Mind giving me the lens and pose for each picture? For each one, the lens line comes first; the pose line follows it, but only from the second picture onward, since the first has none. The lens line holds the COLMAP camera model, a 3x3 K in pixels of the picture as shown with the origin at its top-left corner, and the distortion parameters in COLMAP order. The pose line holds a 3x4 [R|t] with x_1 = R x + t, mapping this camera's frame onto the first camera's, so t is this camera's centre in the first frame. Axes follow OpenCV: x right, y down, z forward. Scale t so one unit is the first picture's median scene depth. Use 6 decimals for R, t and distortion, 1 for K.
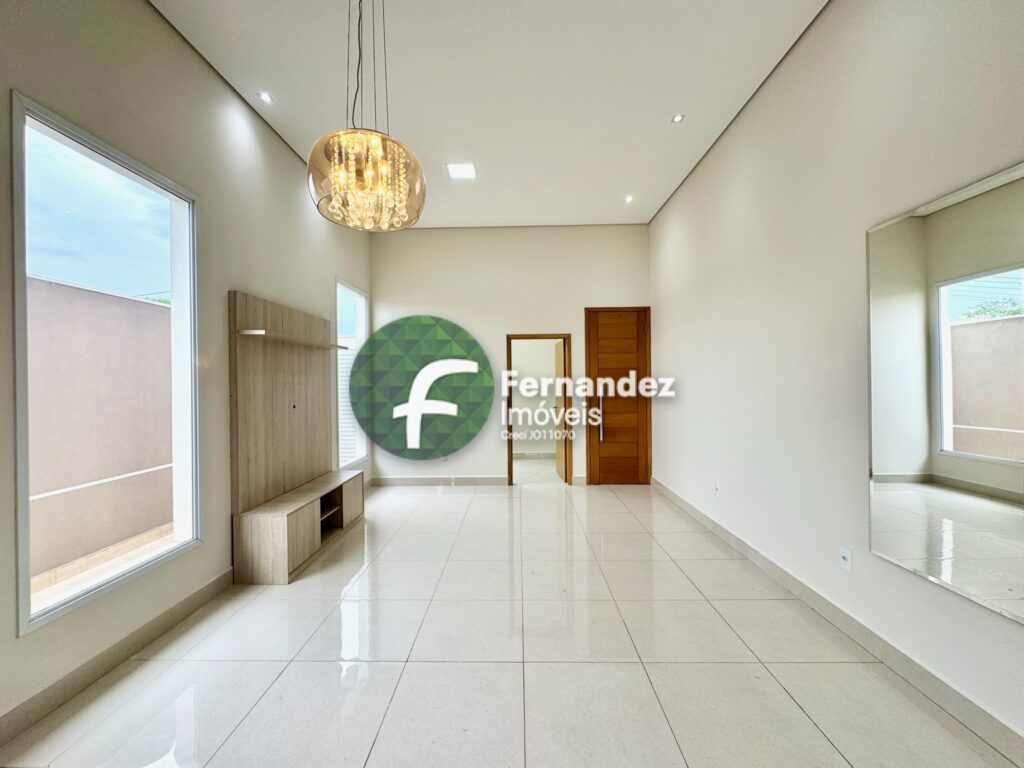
lens RADIAL K [[404.8, 0, 509.7], [0, 404.8, 378.1], [0, 0, 1]] dist [-0.014634, 0.000433]
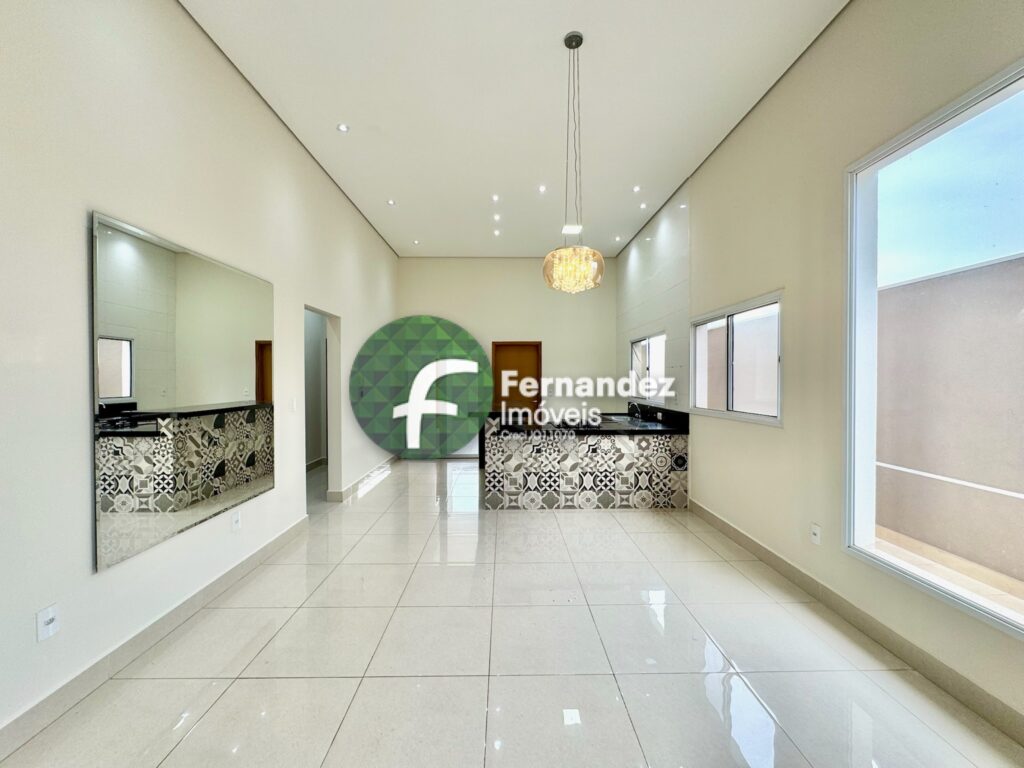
lens RADIAL K [[404.8, 0, 500.7], [0, 404.8, 382.5], [0, 0, 1]] dist [-0.014634, 0.000433]
pose [[-0.999792, 0.015819, -0.012894, -0.000623], [0.015777, 0.999870, 0.003388, 0.015989], [0.012946, 0.003183, -0.999911, 1.265548]]
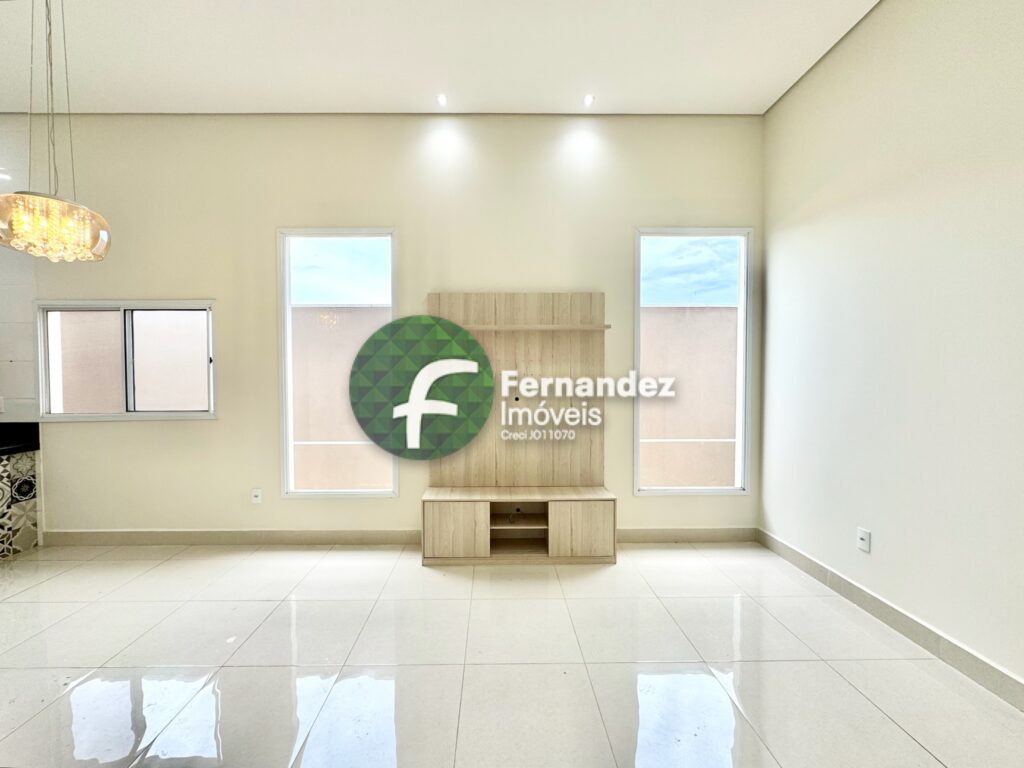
lens RADIAL K [[404.8, 0, 506.1], [0, 404.8, 384.1], [0, 0, 1]] dist [-0.014634, 0.000433]
pose [[0.053625, 0.030241, -0.998103, 0.453608], [0.005043, 0.999520, 0.030555, 0.009197], [0.998548, -0.006672, 0.053447, 1.069009]]
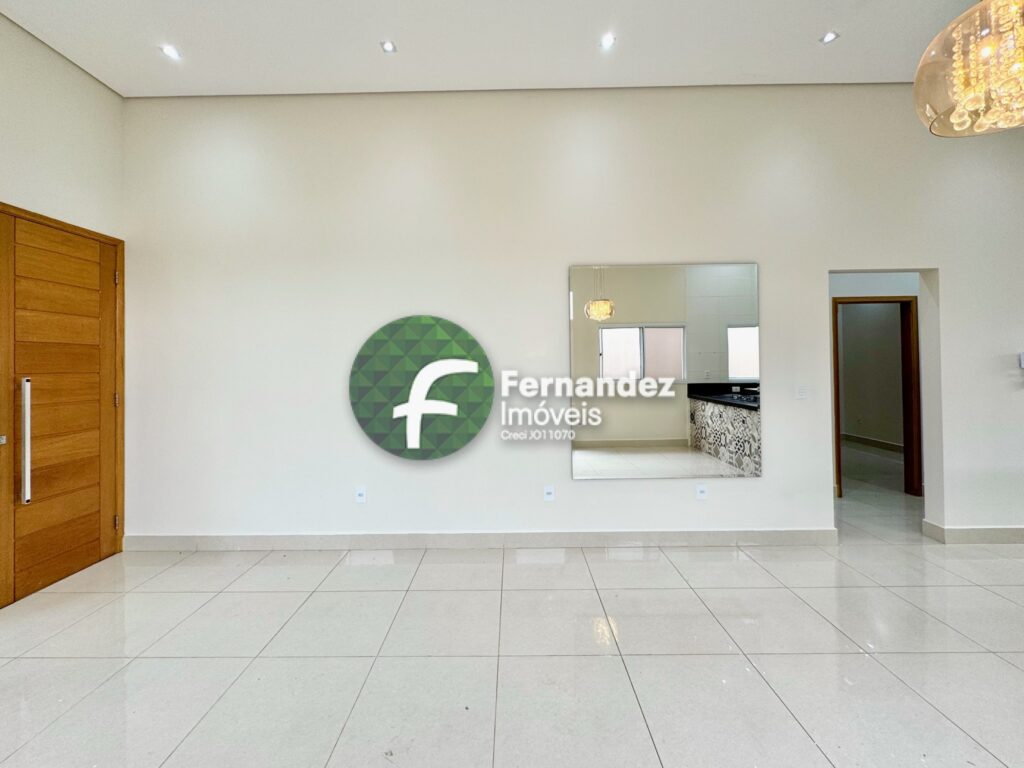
lens RADIAL K [[404.8, 0, 501.1], [0, 404.8, 359.0], [0, 0, 1]] dist [-0.014634, 0.000433]
pose [[-0.001871, 0.023553, 0.999721, -0.410765], [0.005166, 0.999709, -0.023543, 0.015818], [-0.999985, 0.005120, -0.001992, 0.858649]]
